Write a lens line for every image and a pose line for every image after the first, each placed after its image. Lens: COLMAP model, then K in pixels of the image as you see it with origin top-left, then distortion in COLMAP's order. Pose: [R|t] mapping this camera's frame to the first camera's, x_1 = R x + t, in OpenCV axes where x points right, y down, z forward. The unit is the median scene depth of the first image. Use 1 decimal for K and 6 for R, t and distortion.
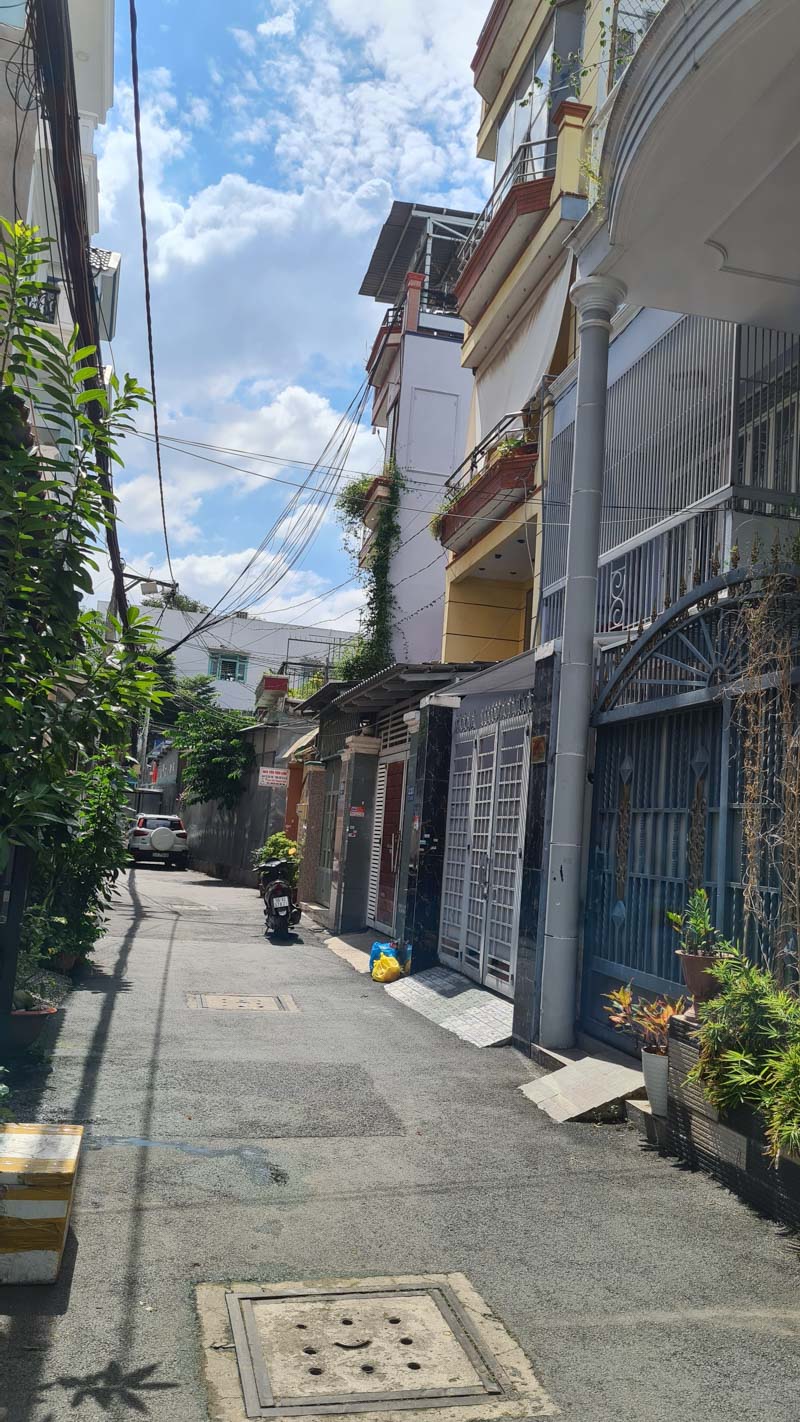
lens RADIAL K [[1061.3, 0, 413.6], [0, 1061.3, 720.6], [0, 0, 1]] dist [0.049013, -0.003031]
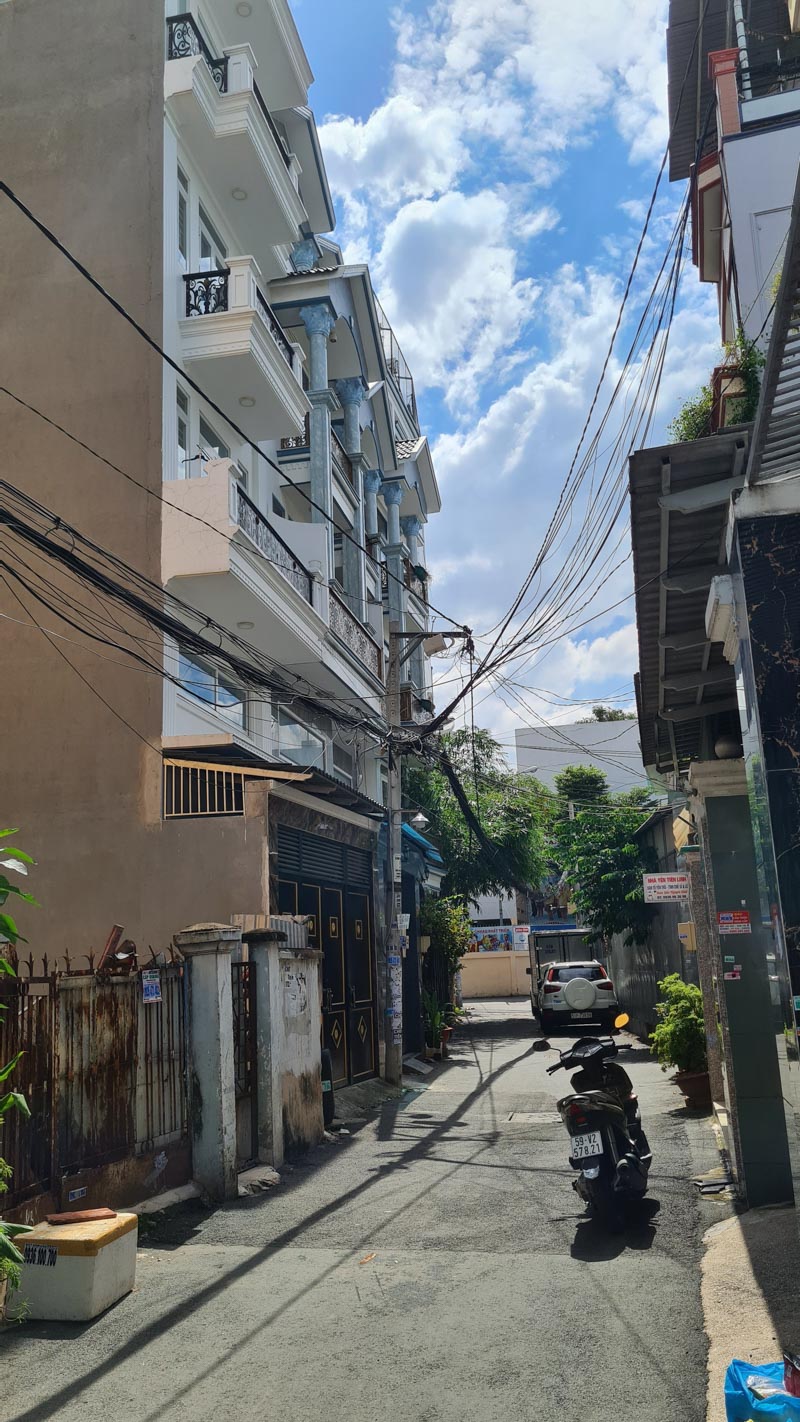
lens RADIAL K [[1080.1, 0, 397.5], [0, 1080.1, 730.5], [0, 0, 1]] dist [0.059405, -0.052321]
pose [[0.882409, -0.206568, -0.422711, 0.047959], [0.156198, 0.976124, -0.150942, 0.076569], [0.443798, 0.067166, 0.893606, 0.739221]]
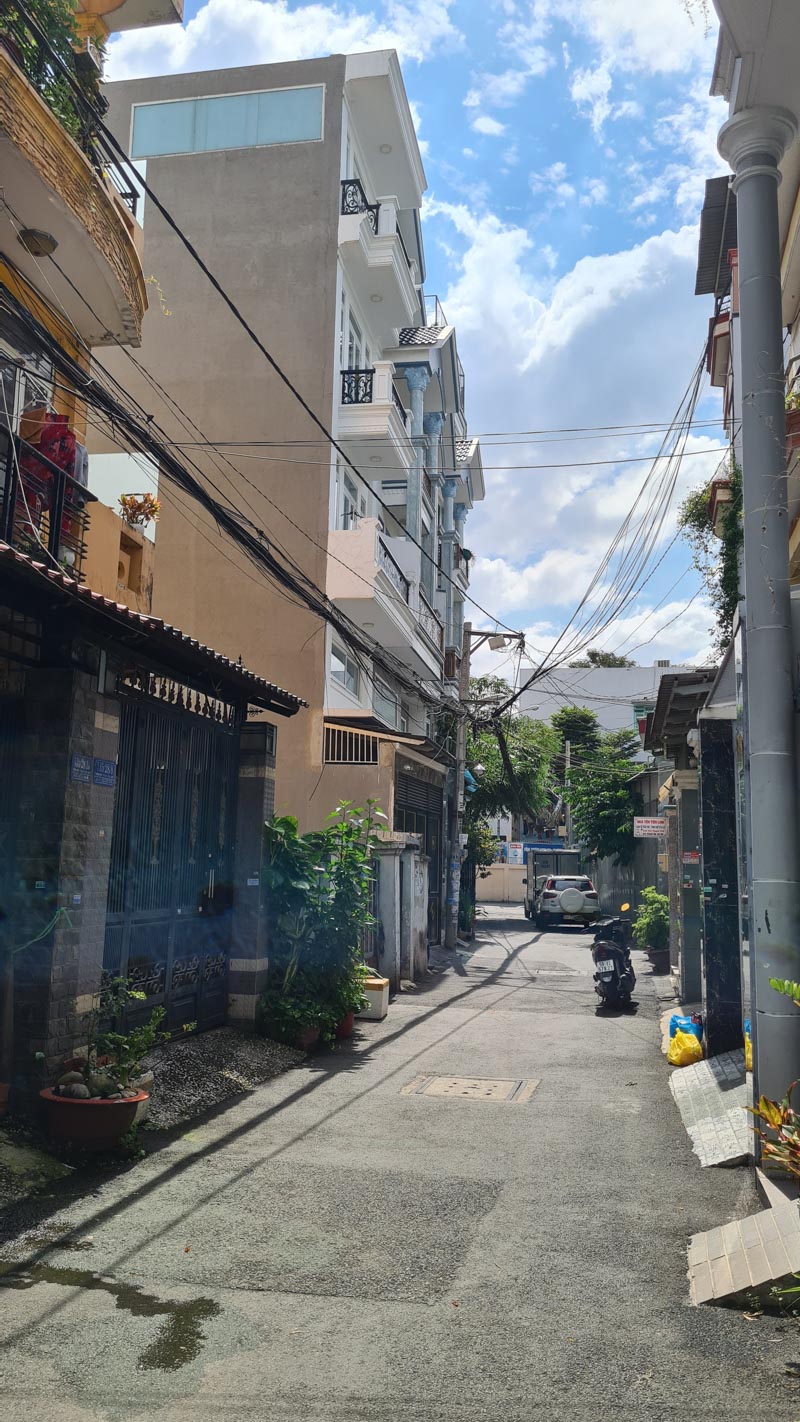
lens RADIAL K [[1063.6, 0, 400.0], [0, 1063.6, 711.0], [0, 0, 1]] dist [0.058578, -0.037787]
pose [[0.898956, -0.120154, -0.421237, 0.162435], [0.092424, 0.992023, -0.085725, 0.029378], [0.428177, 0.038131, 0.902890, 0.168047]]
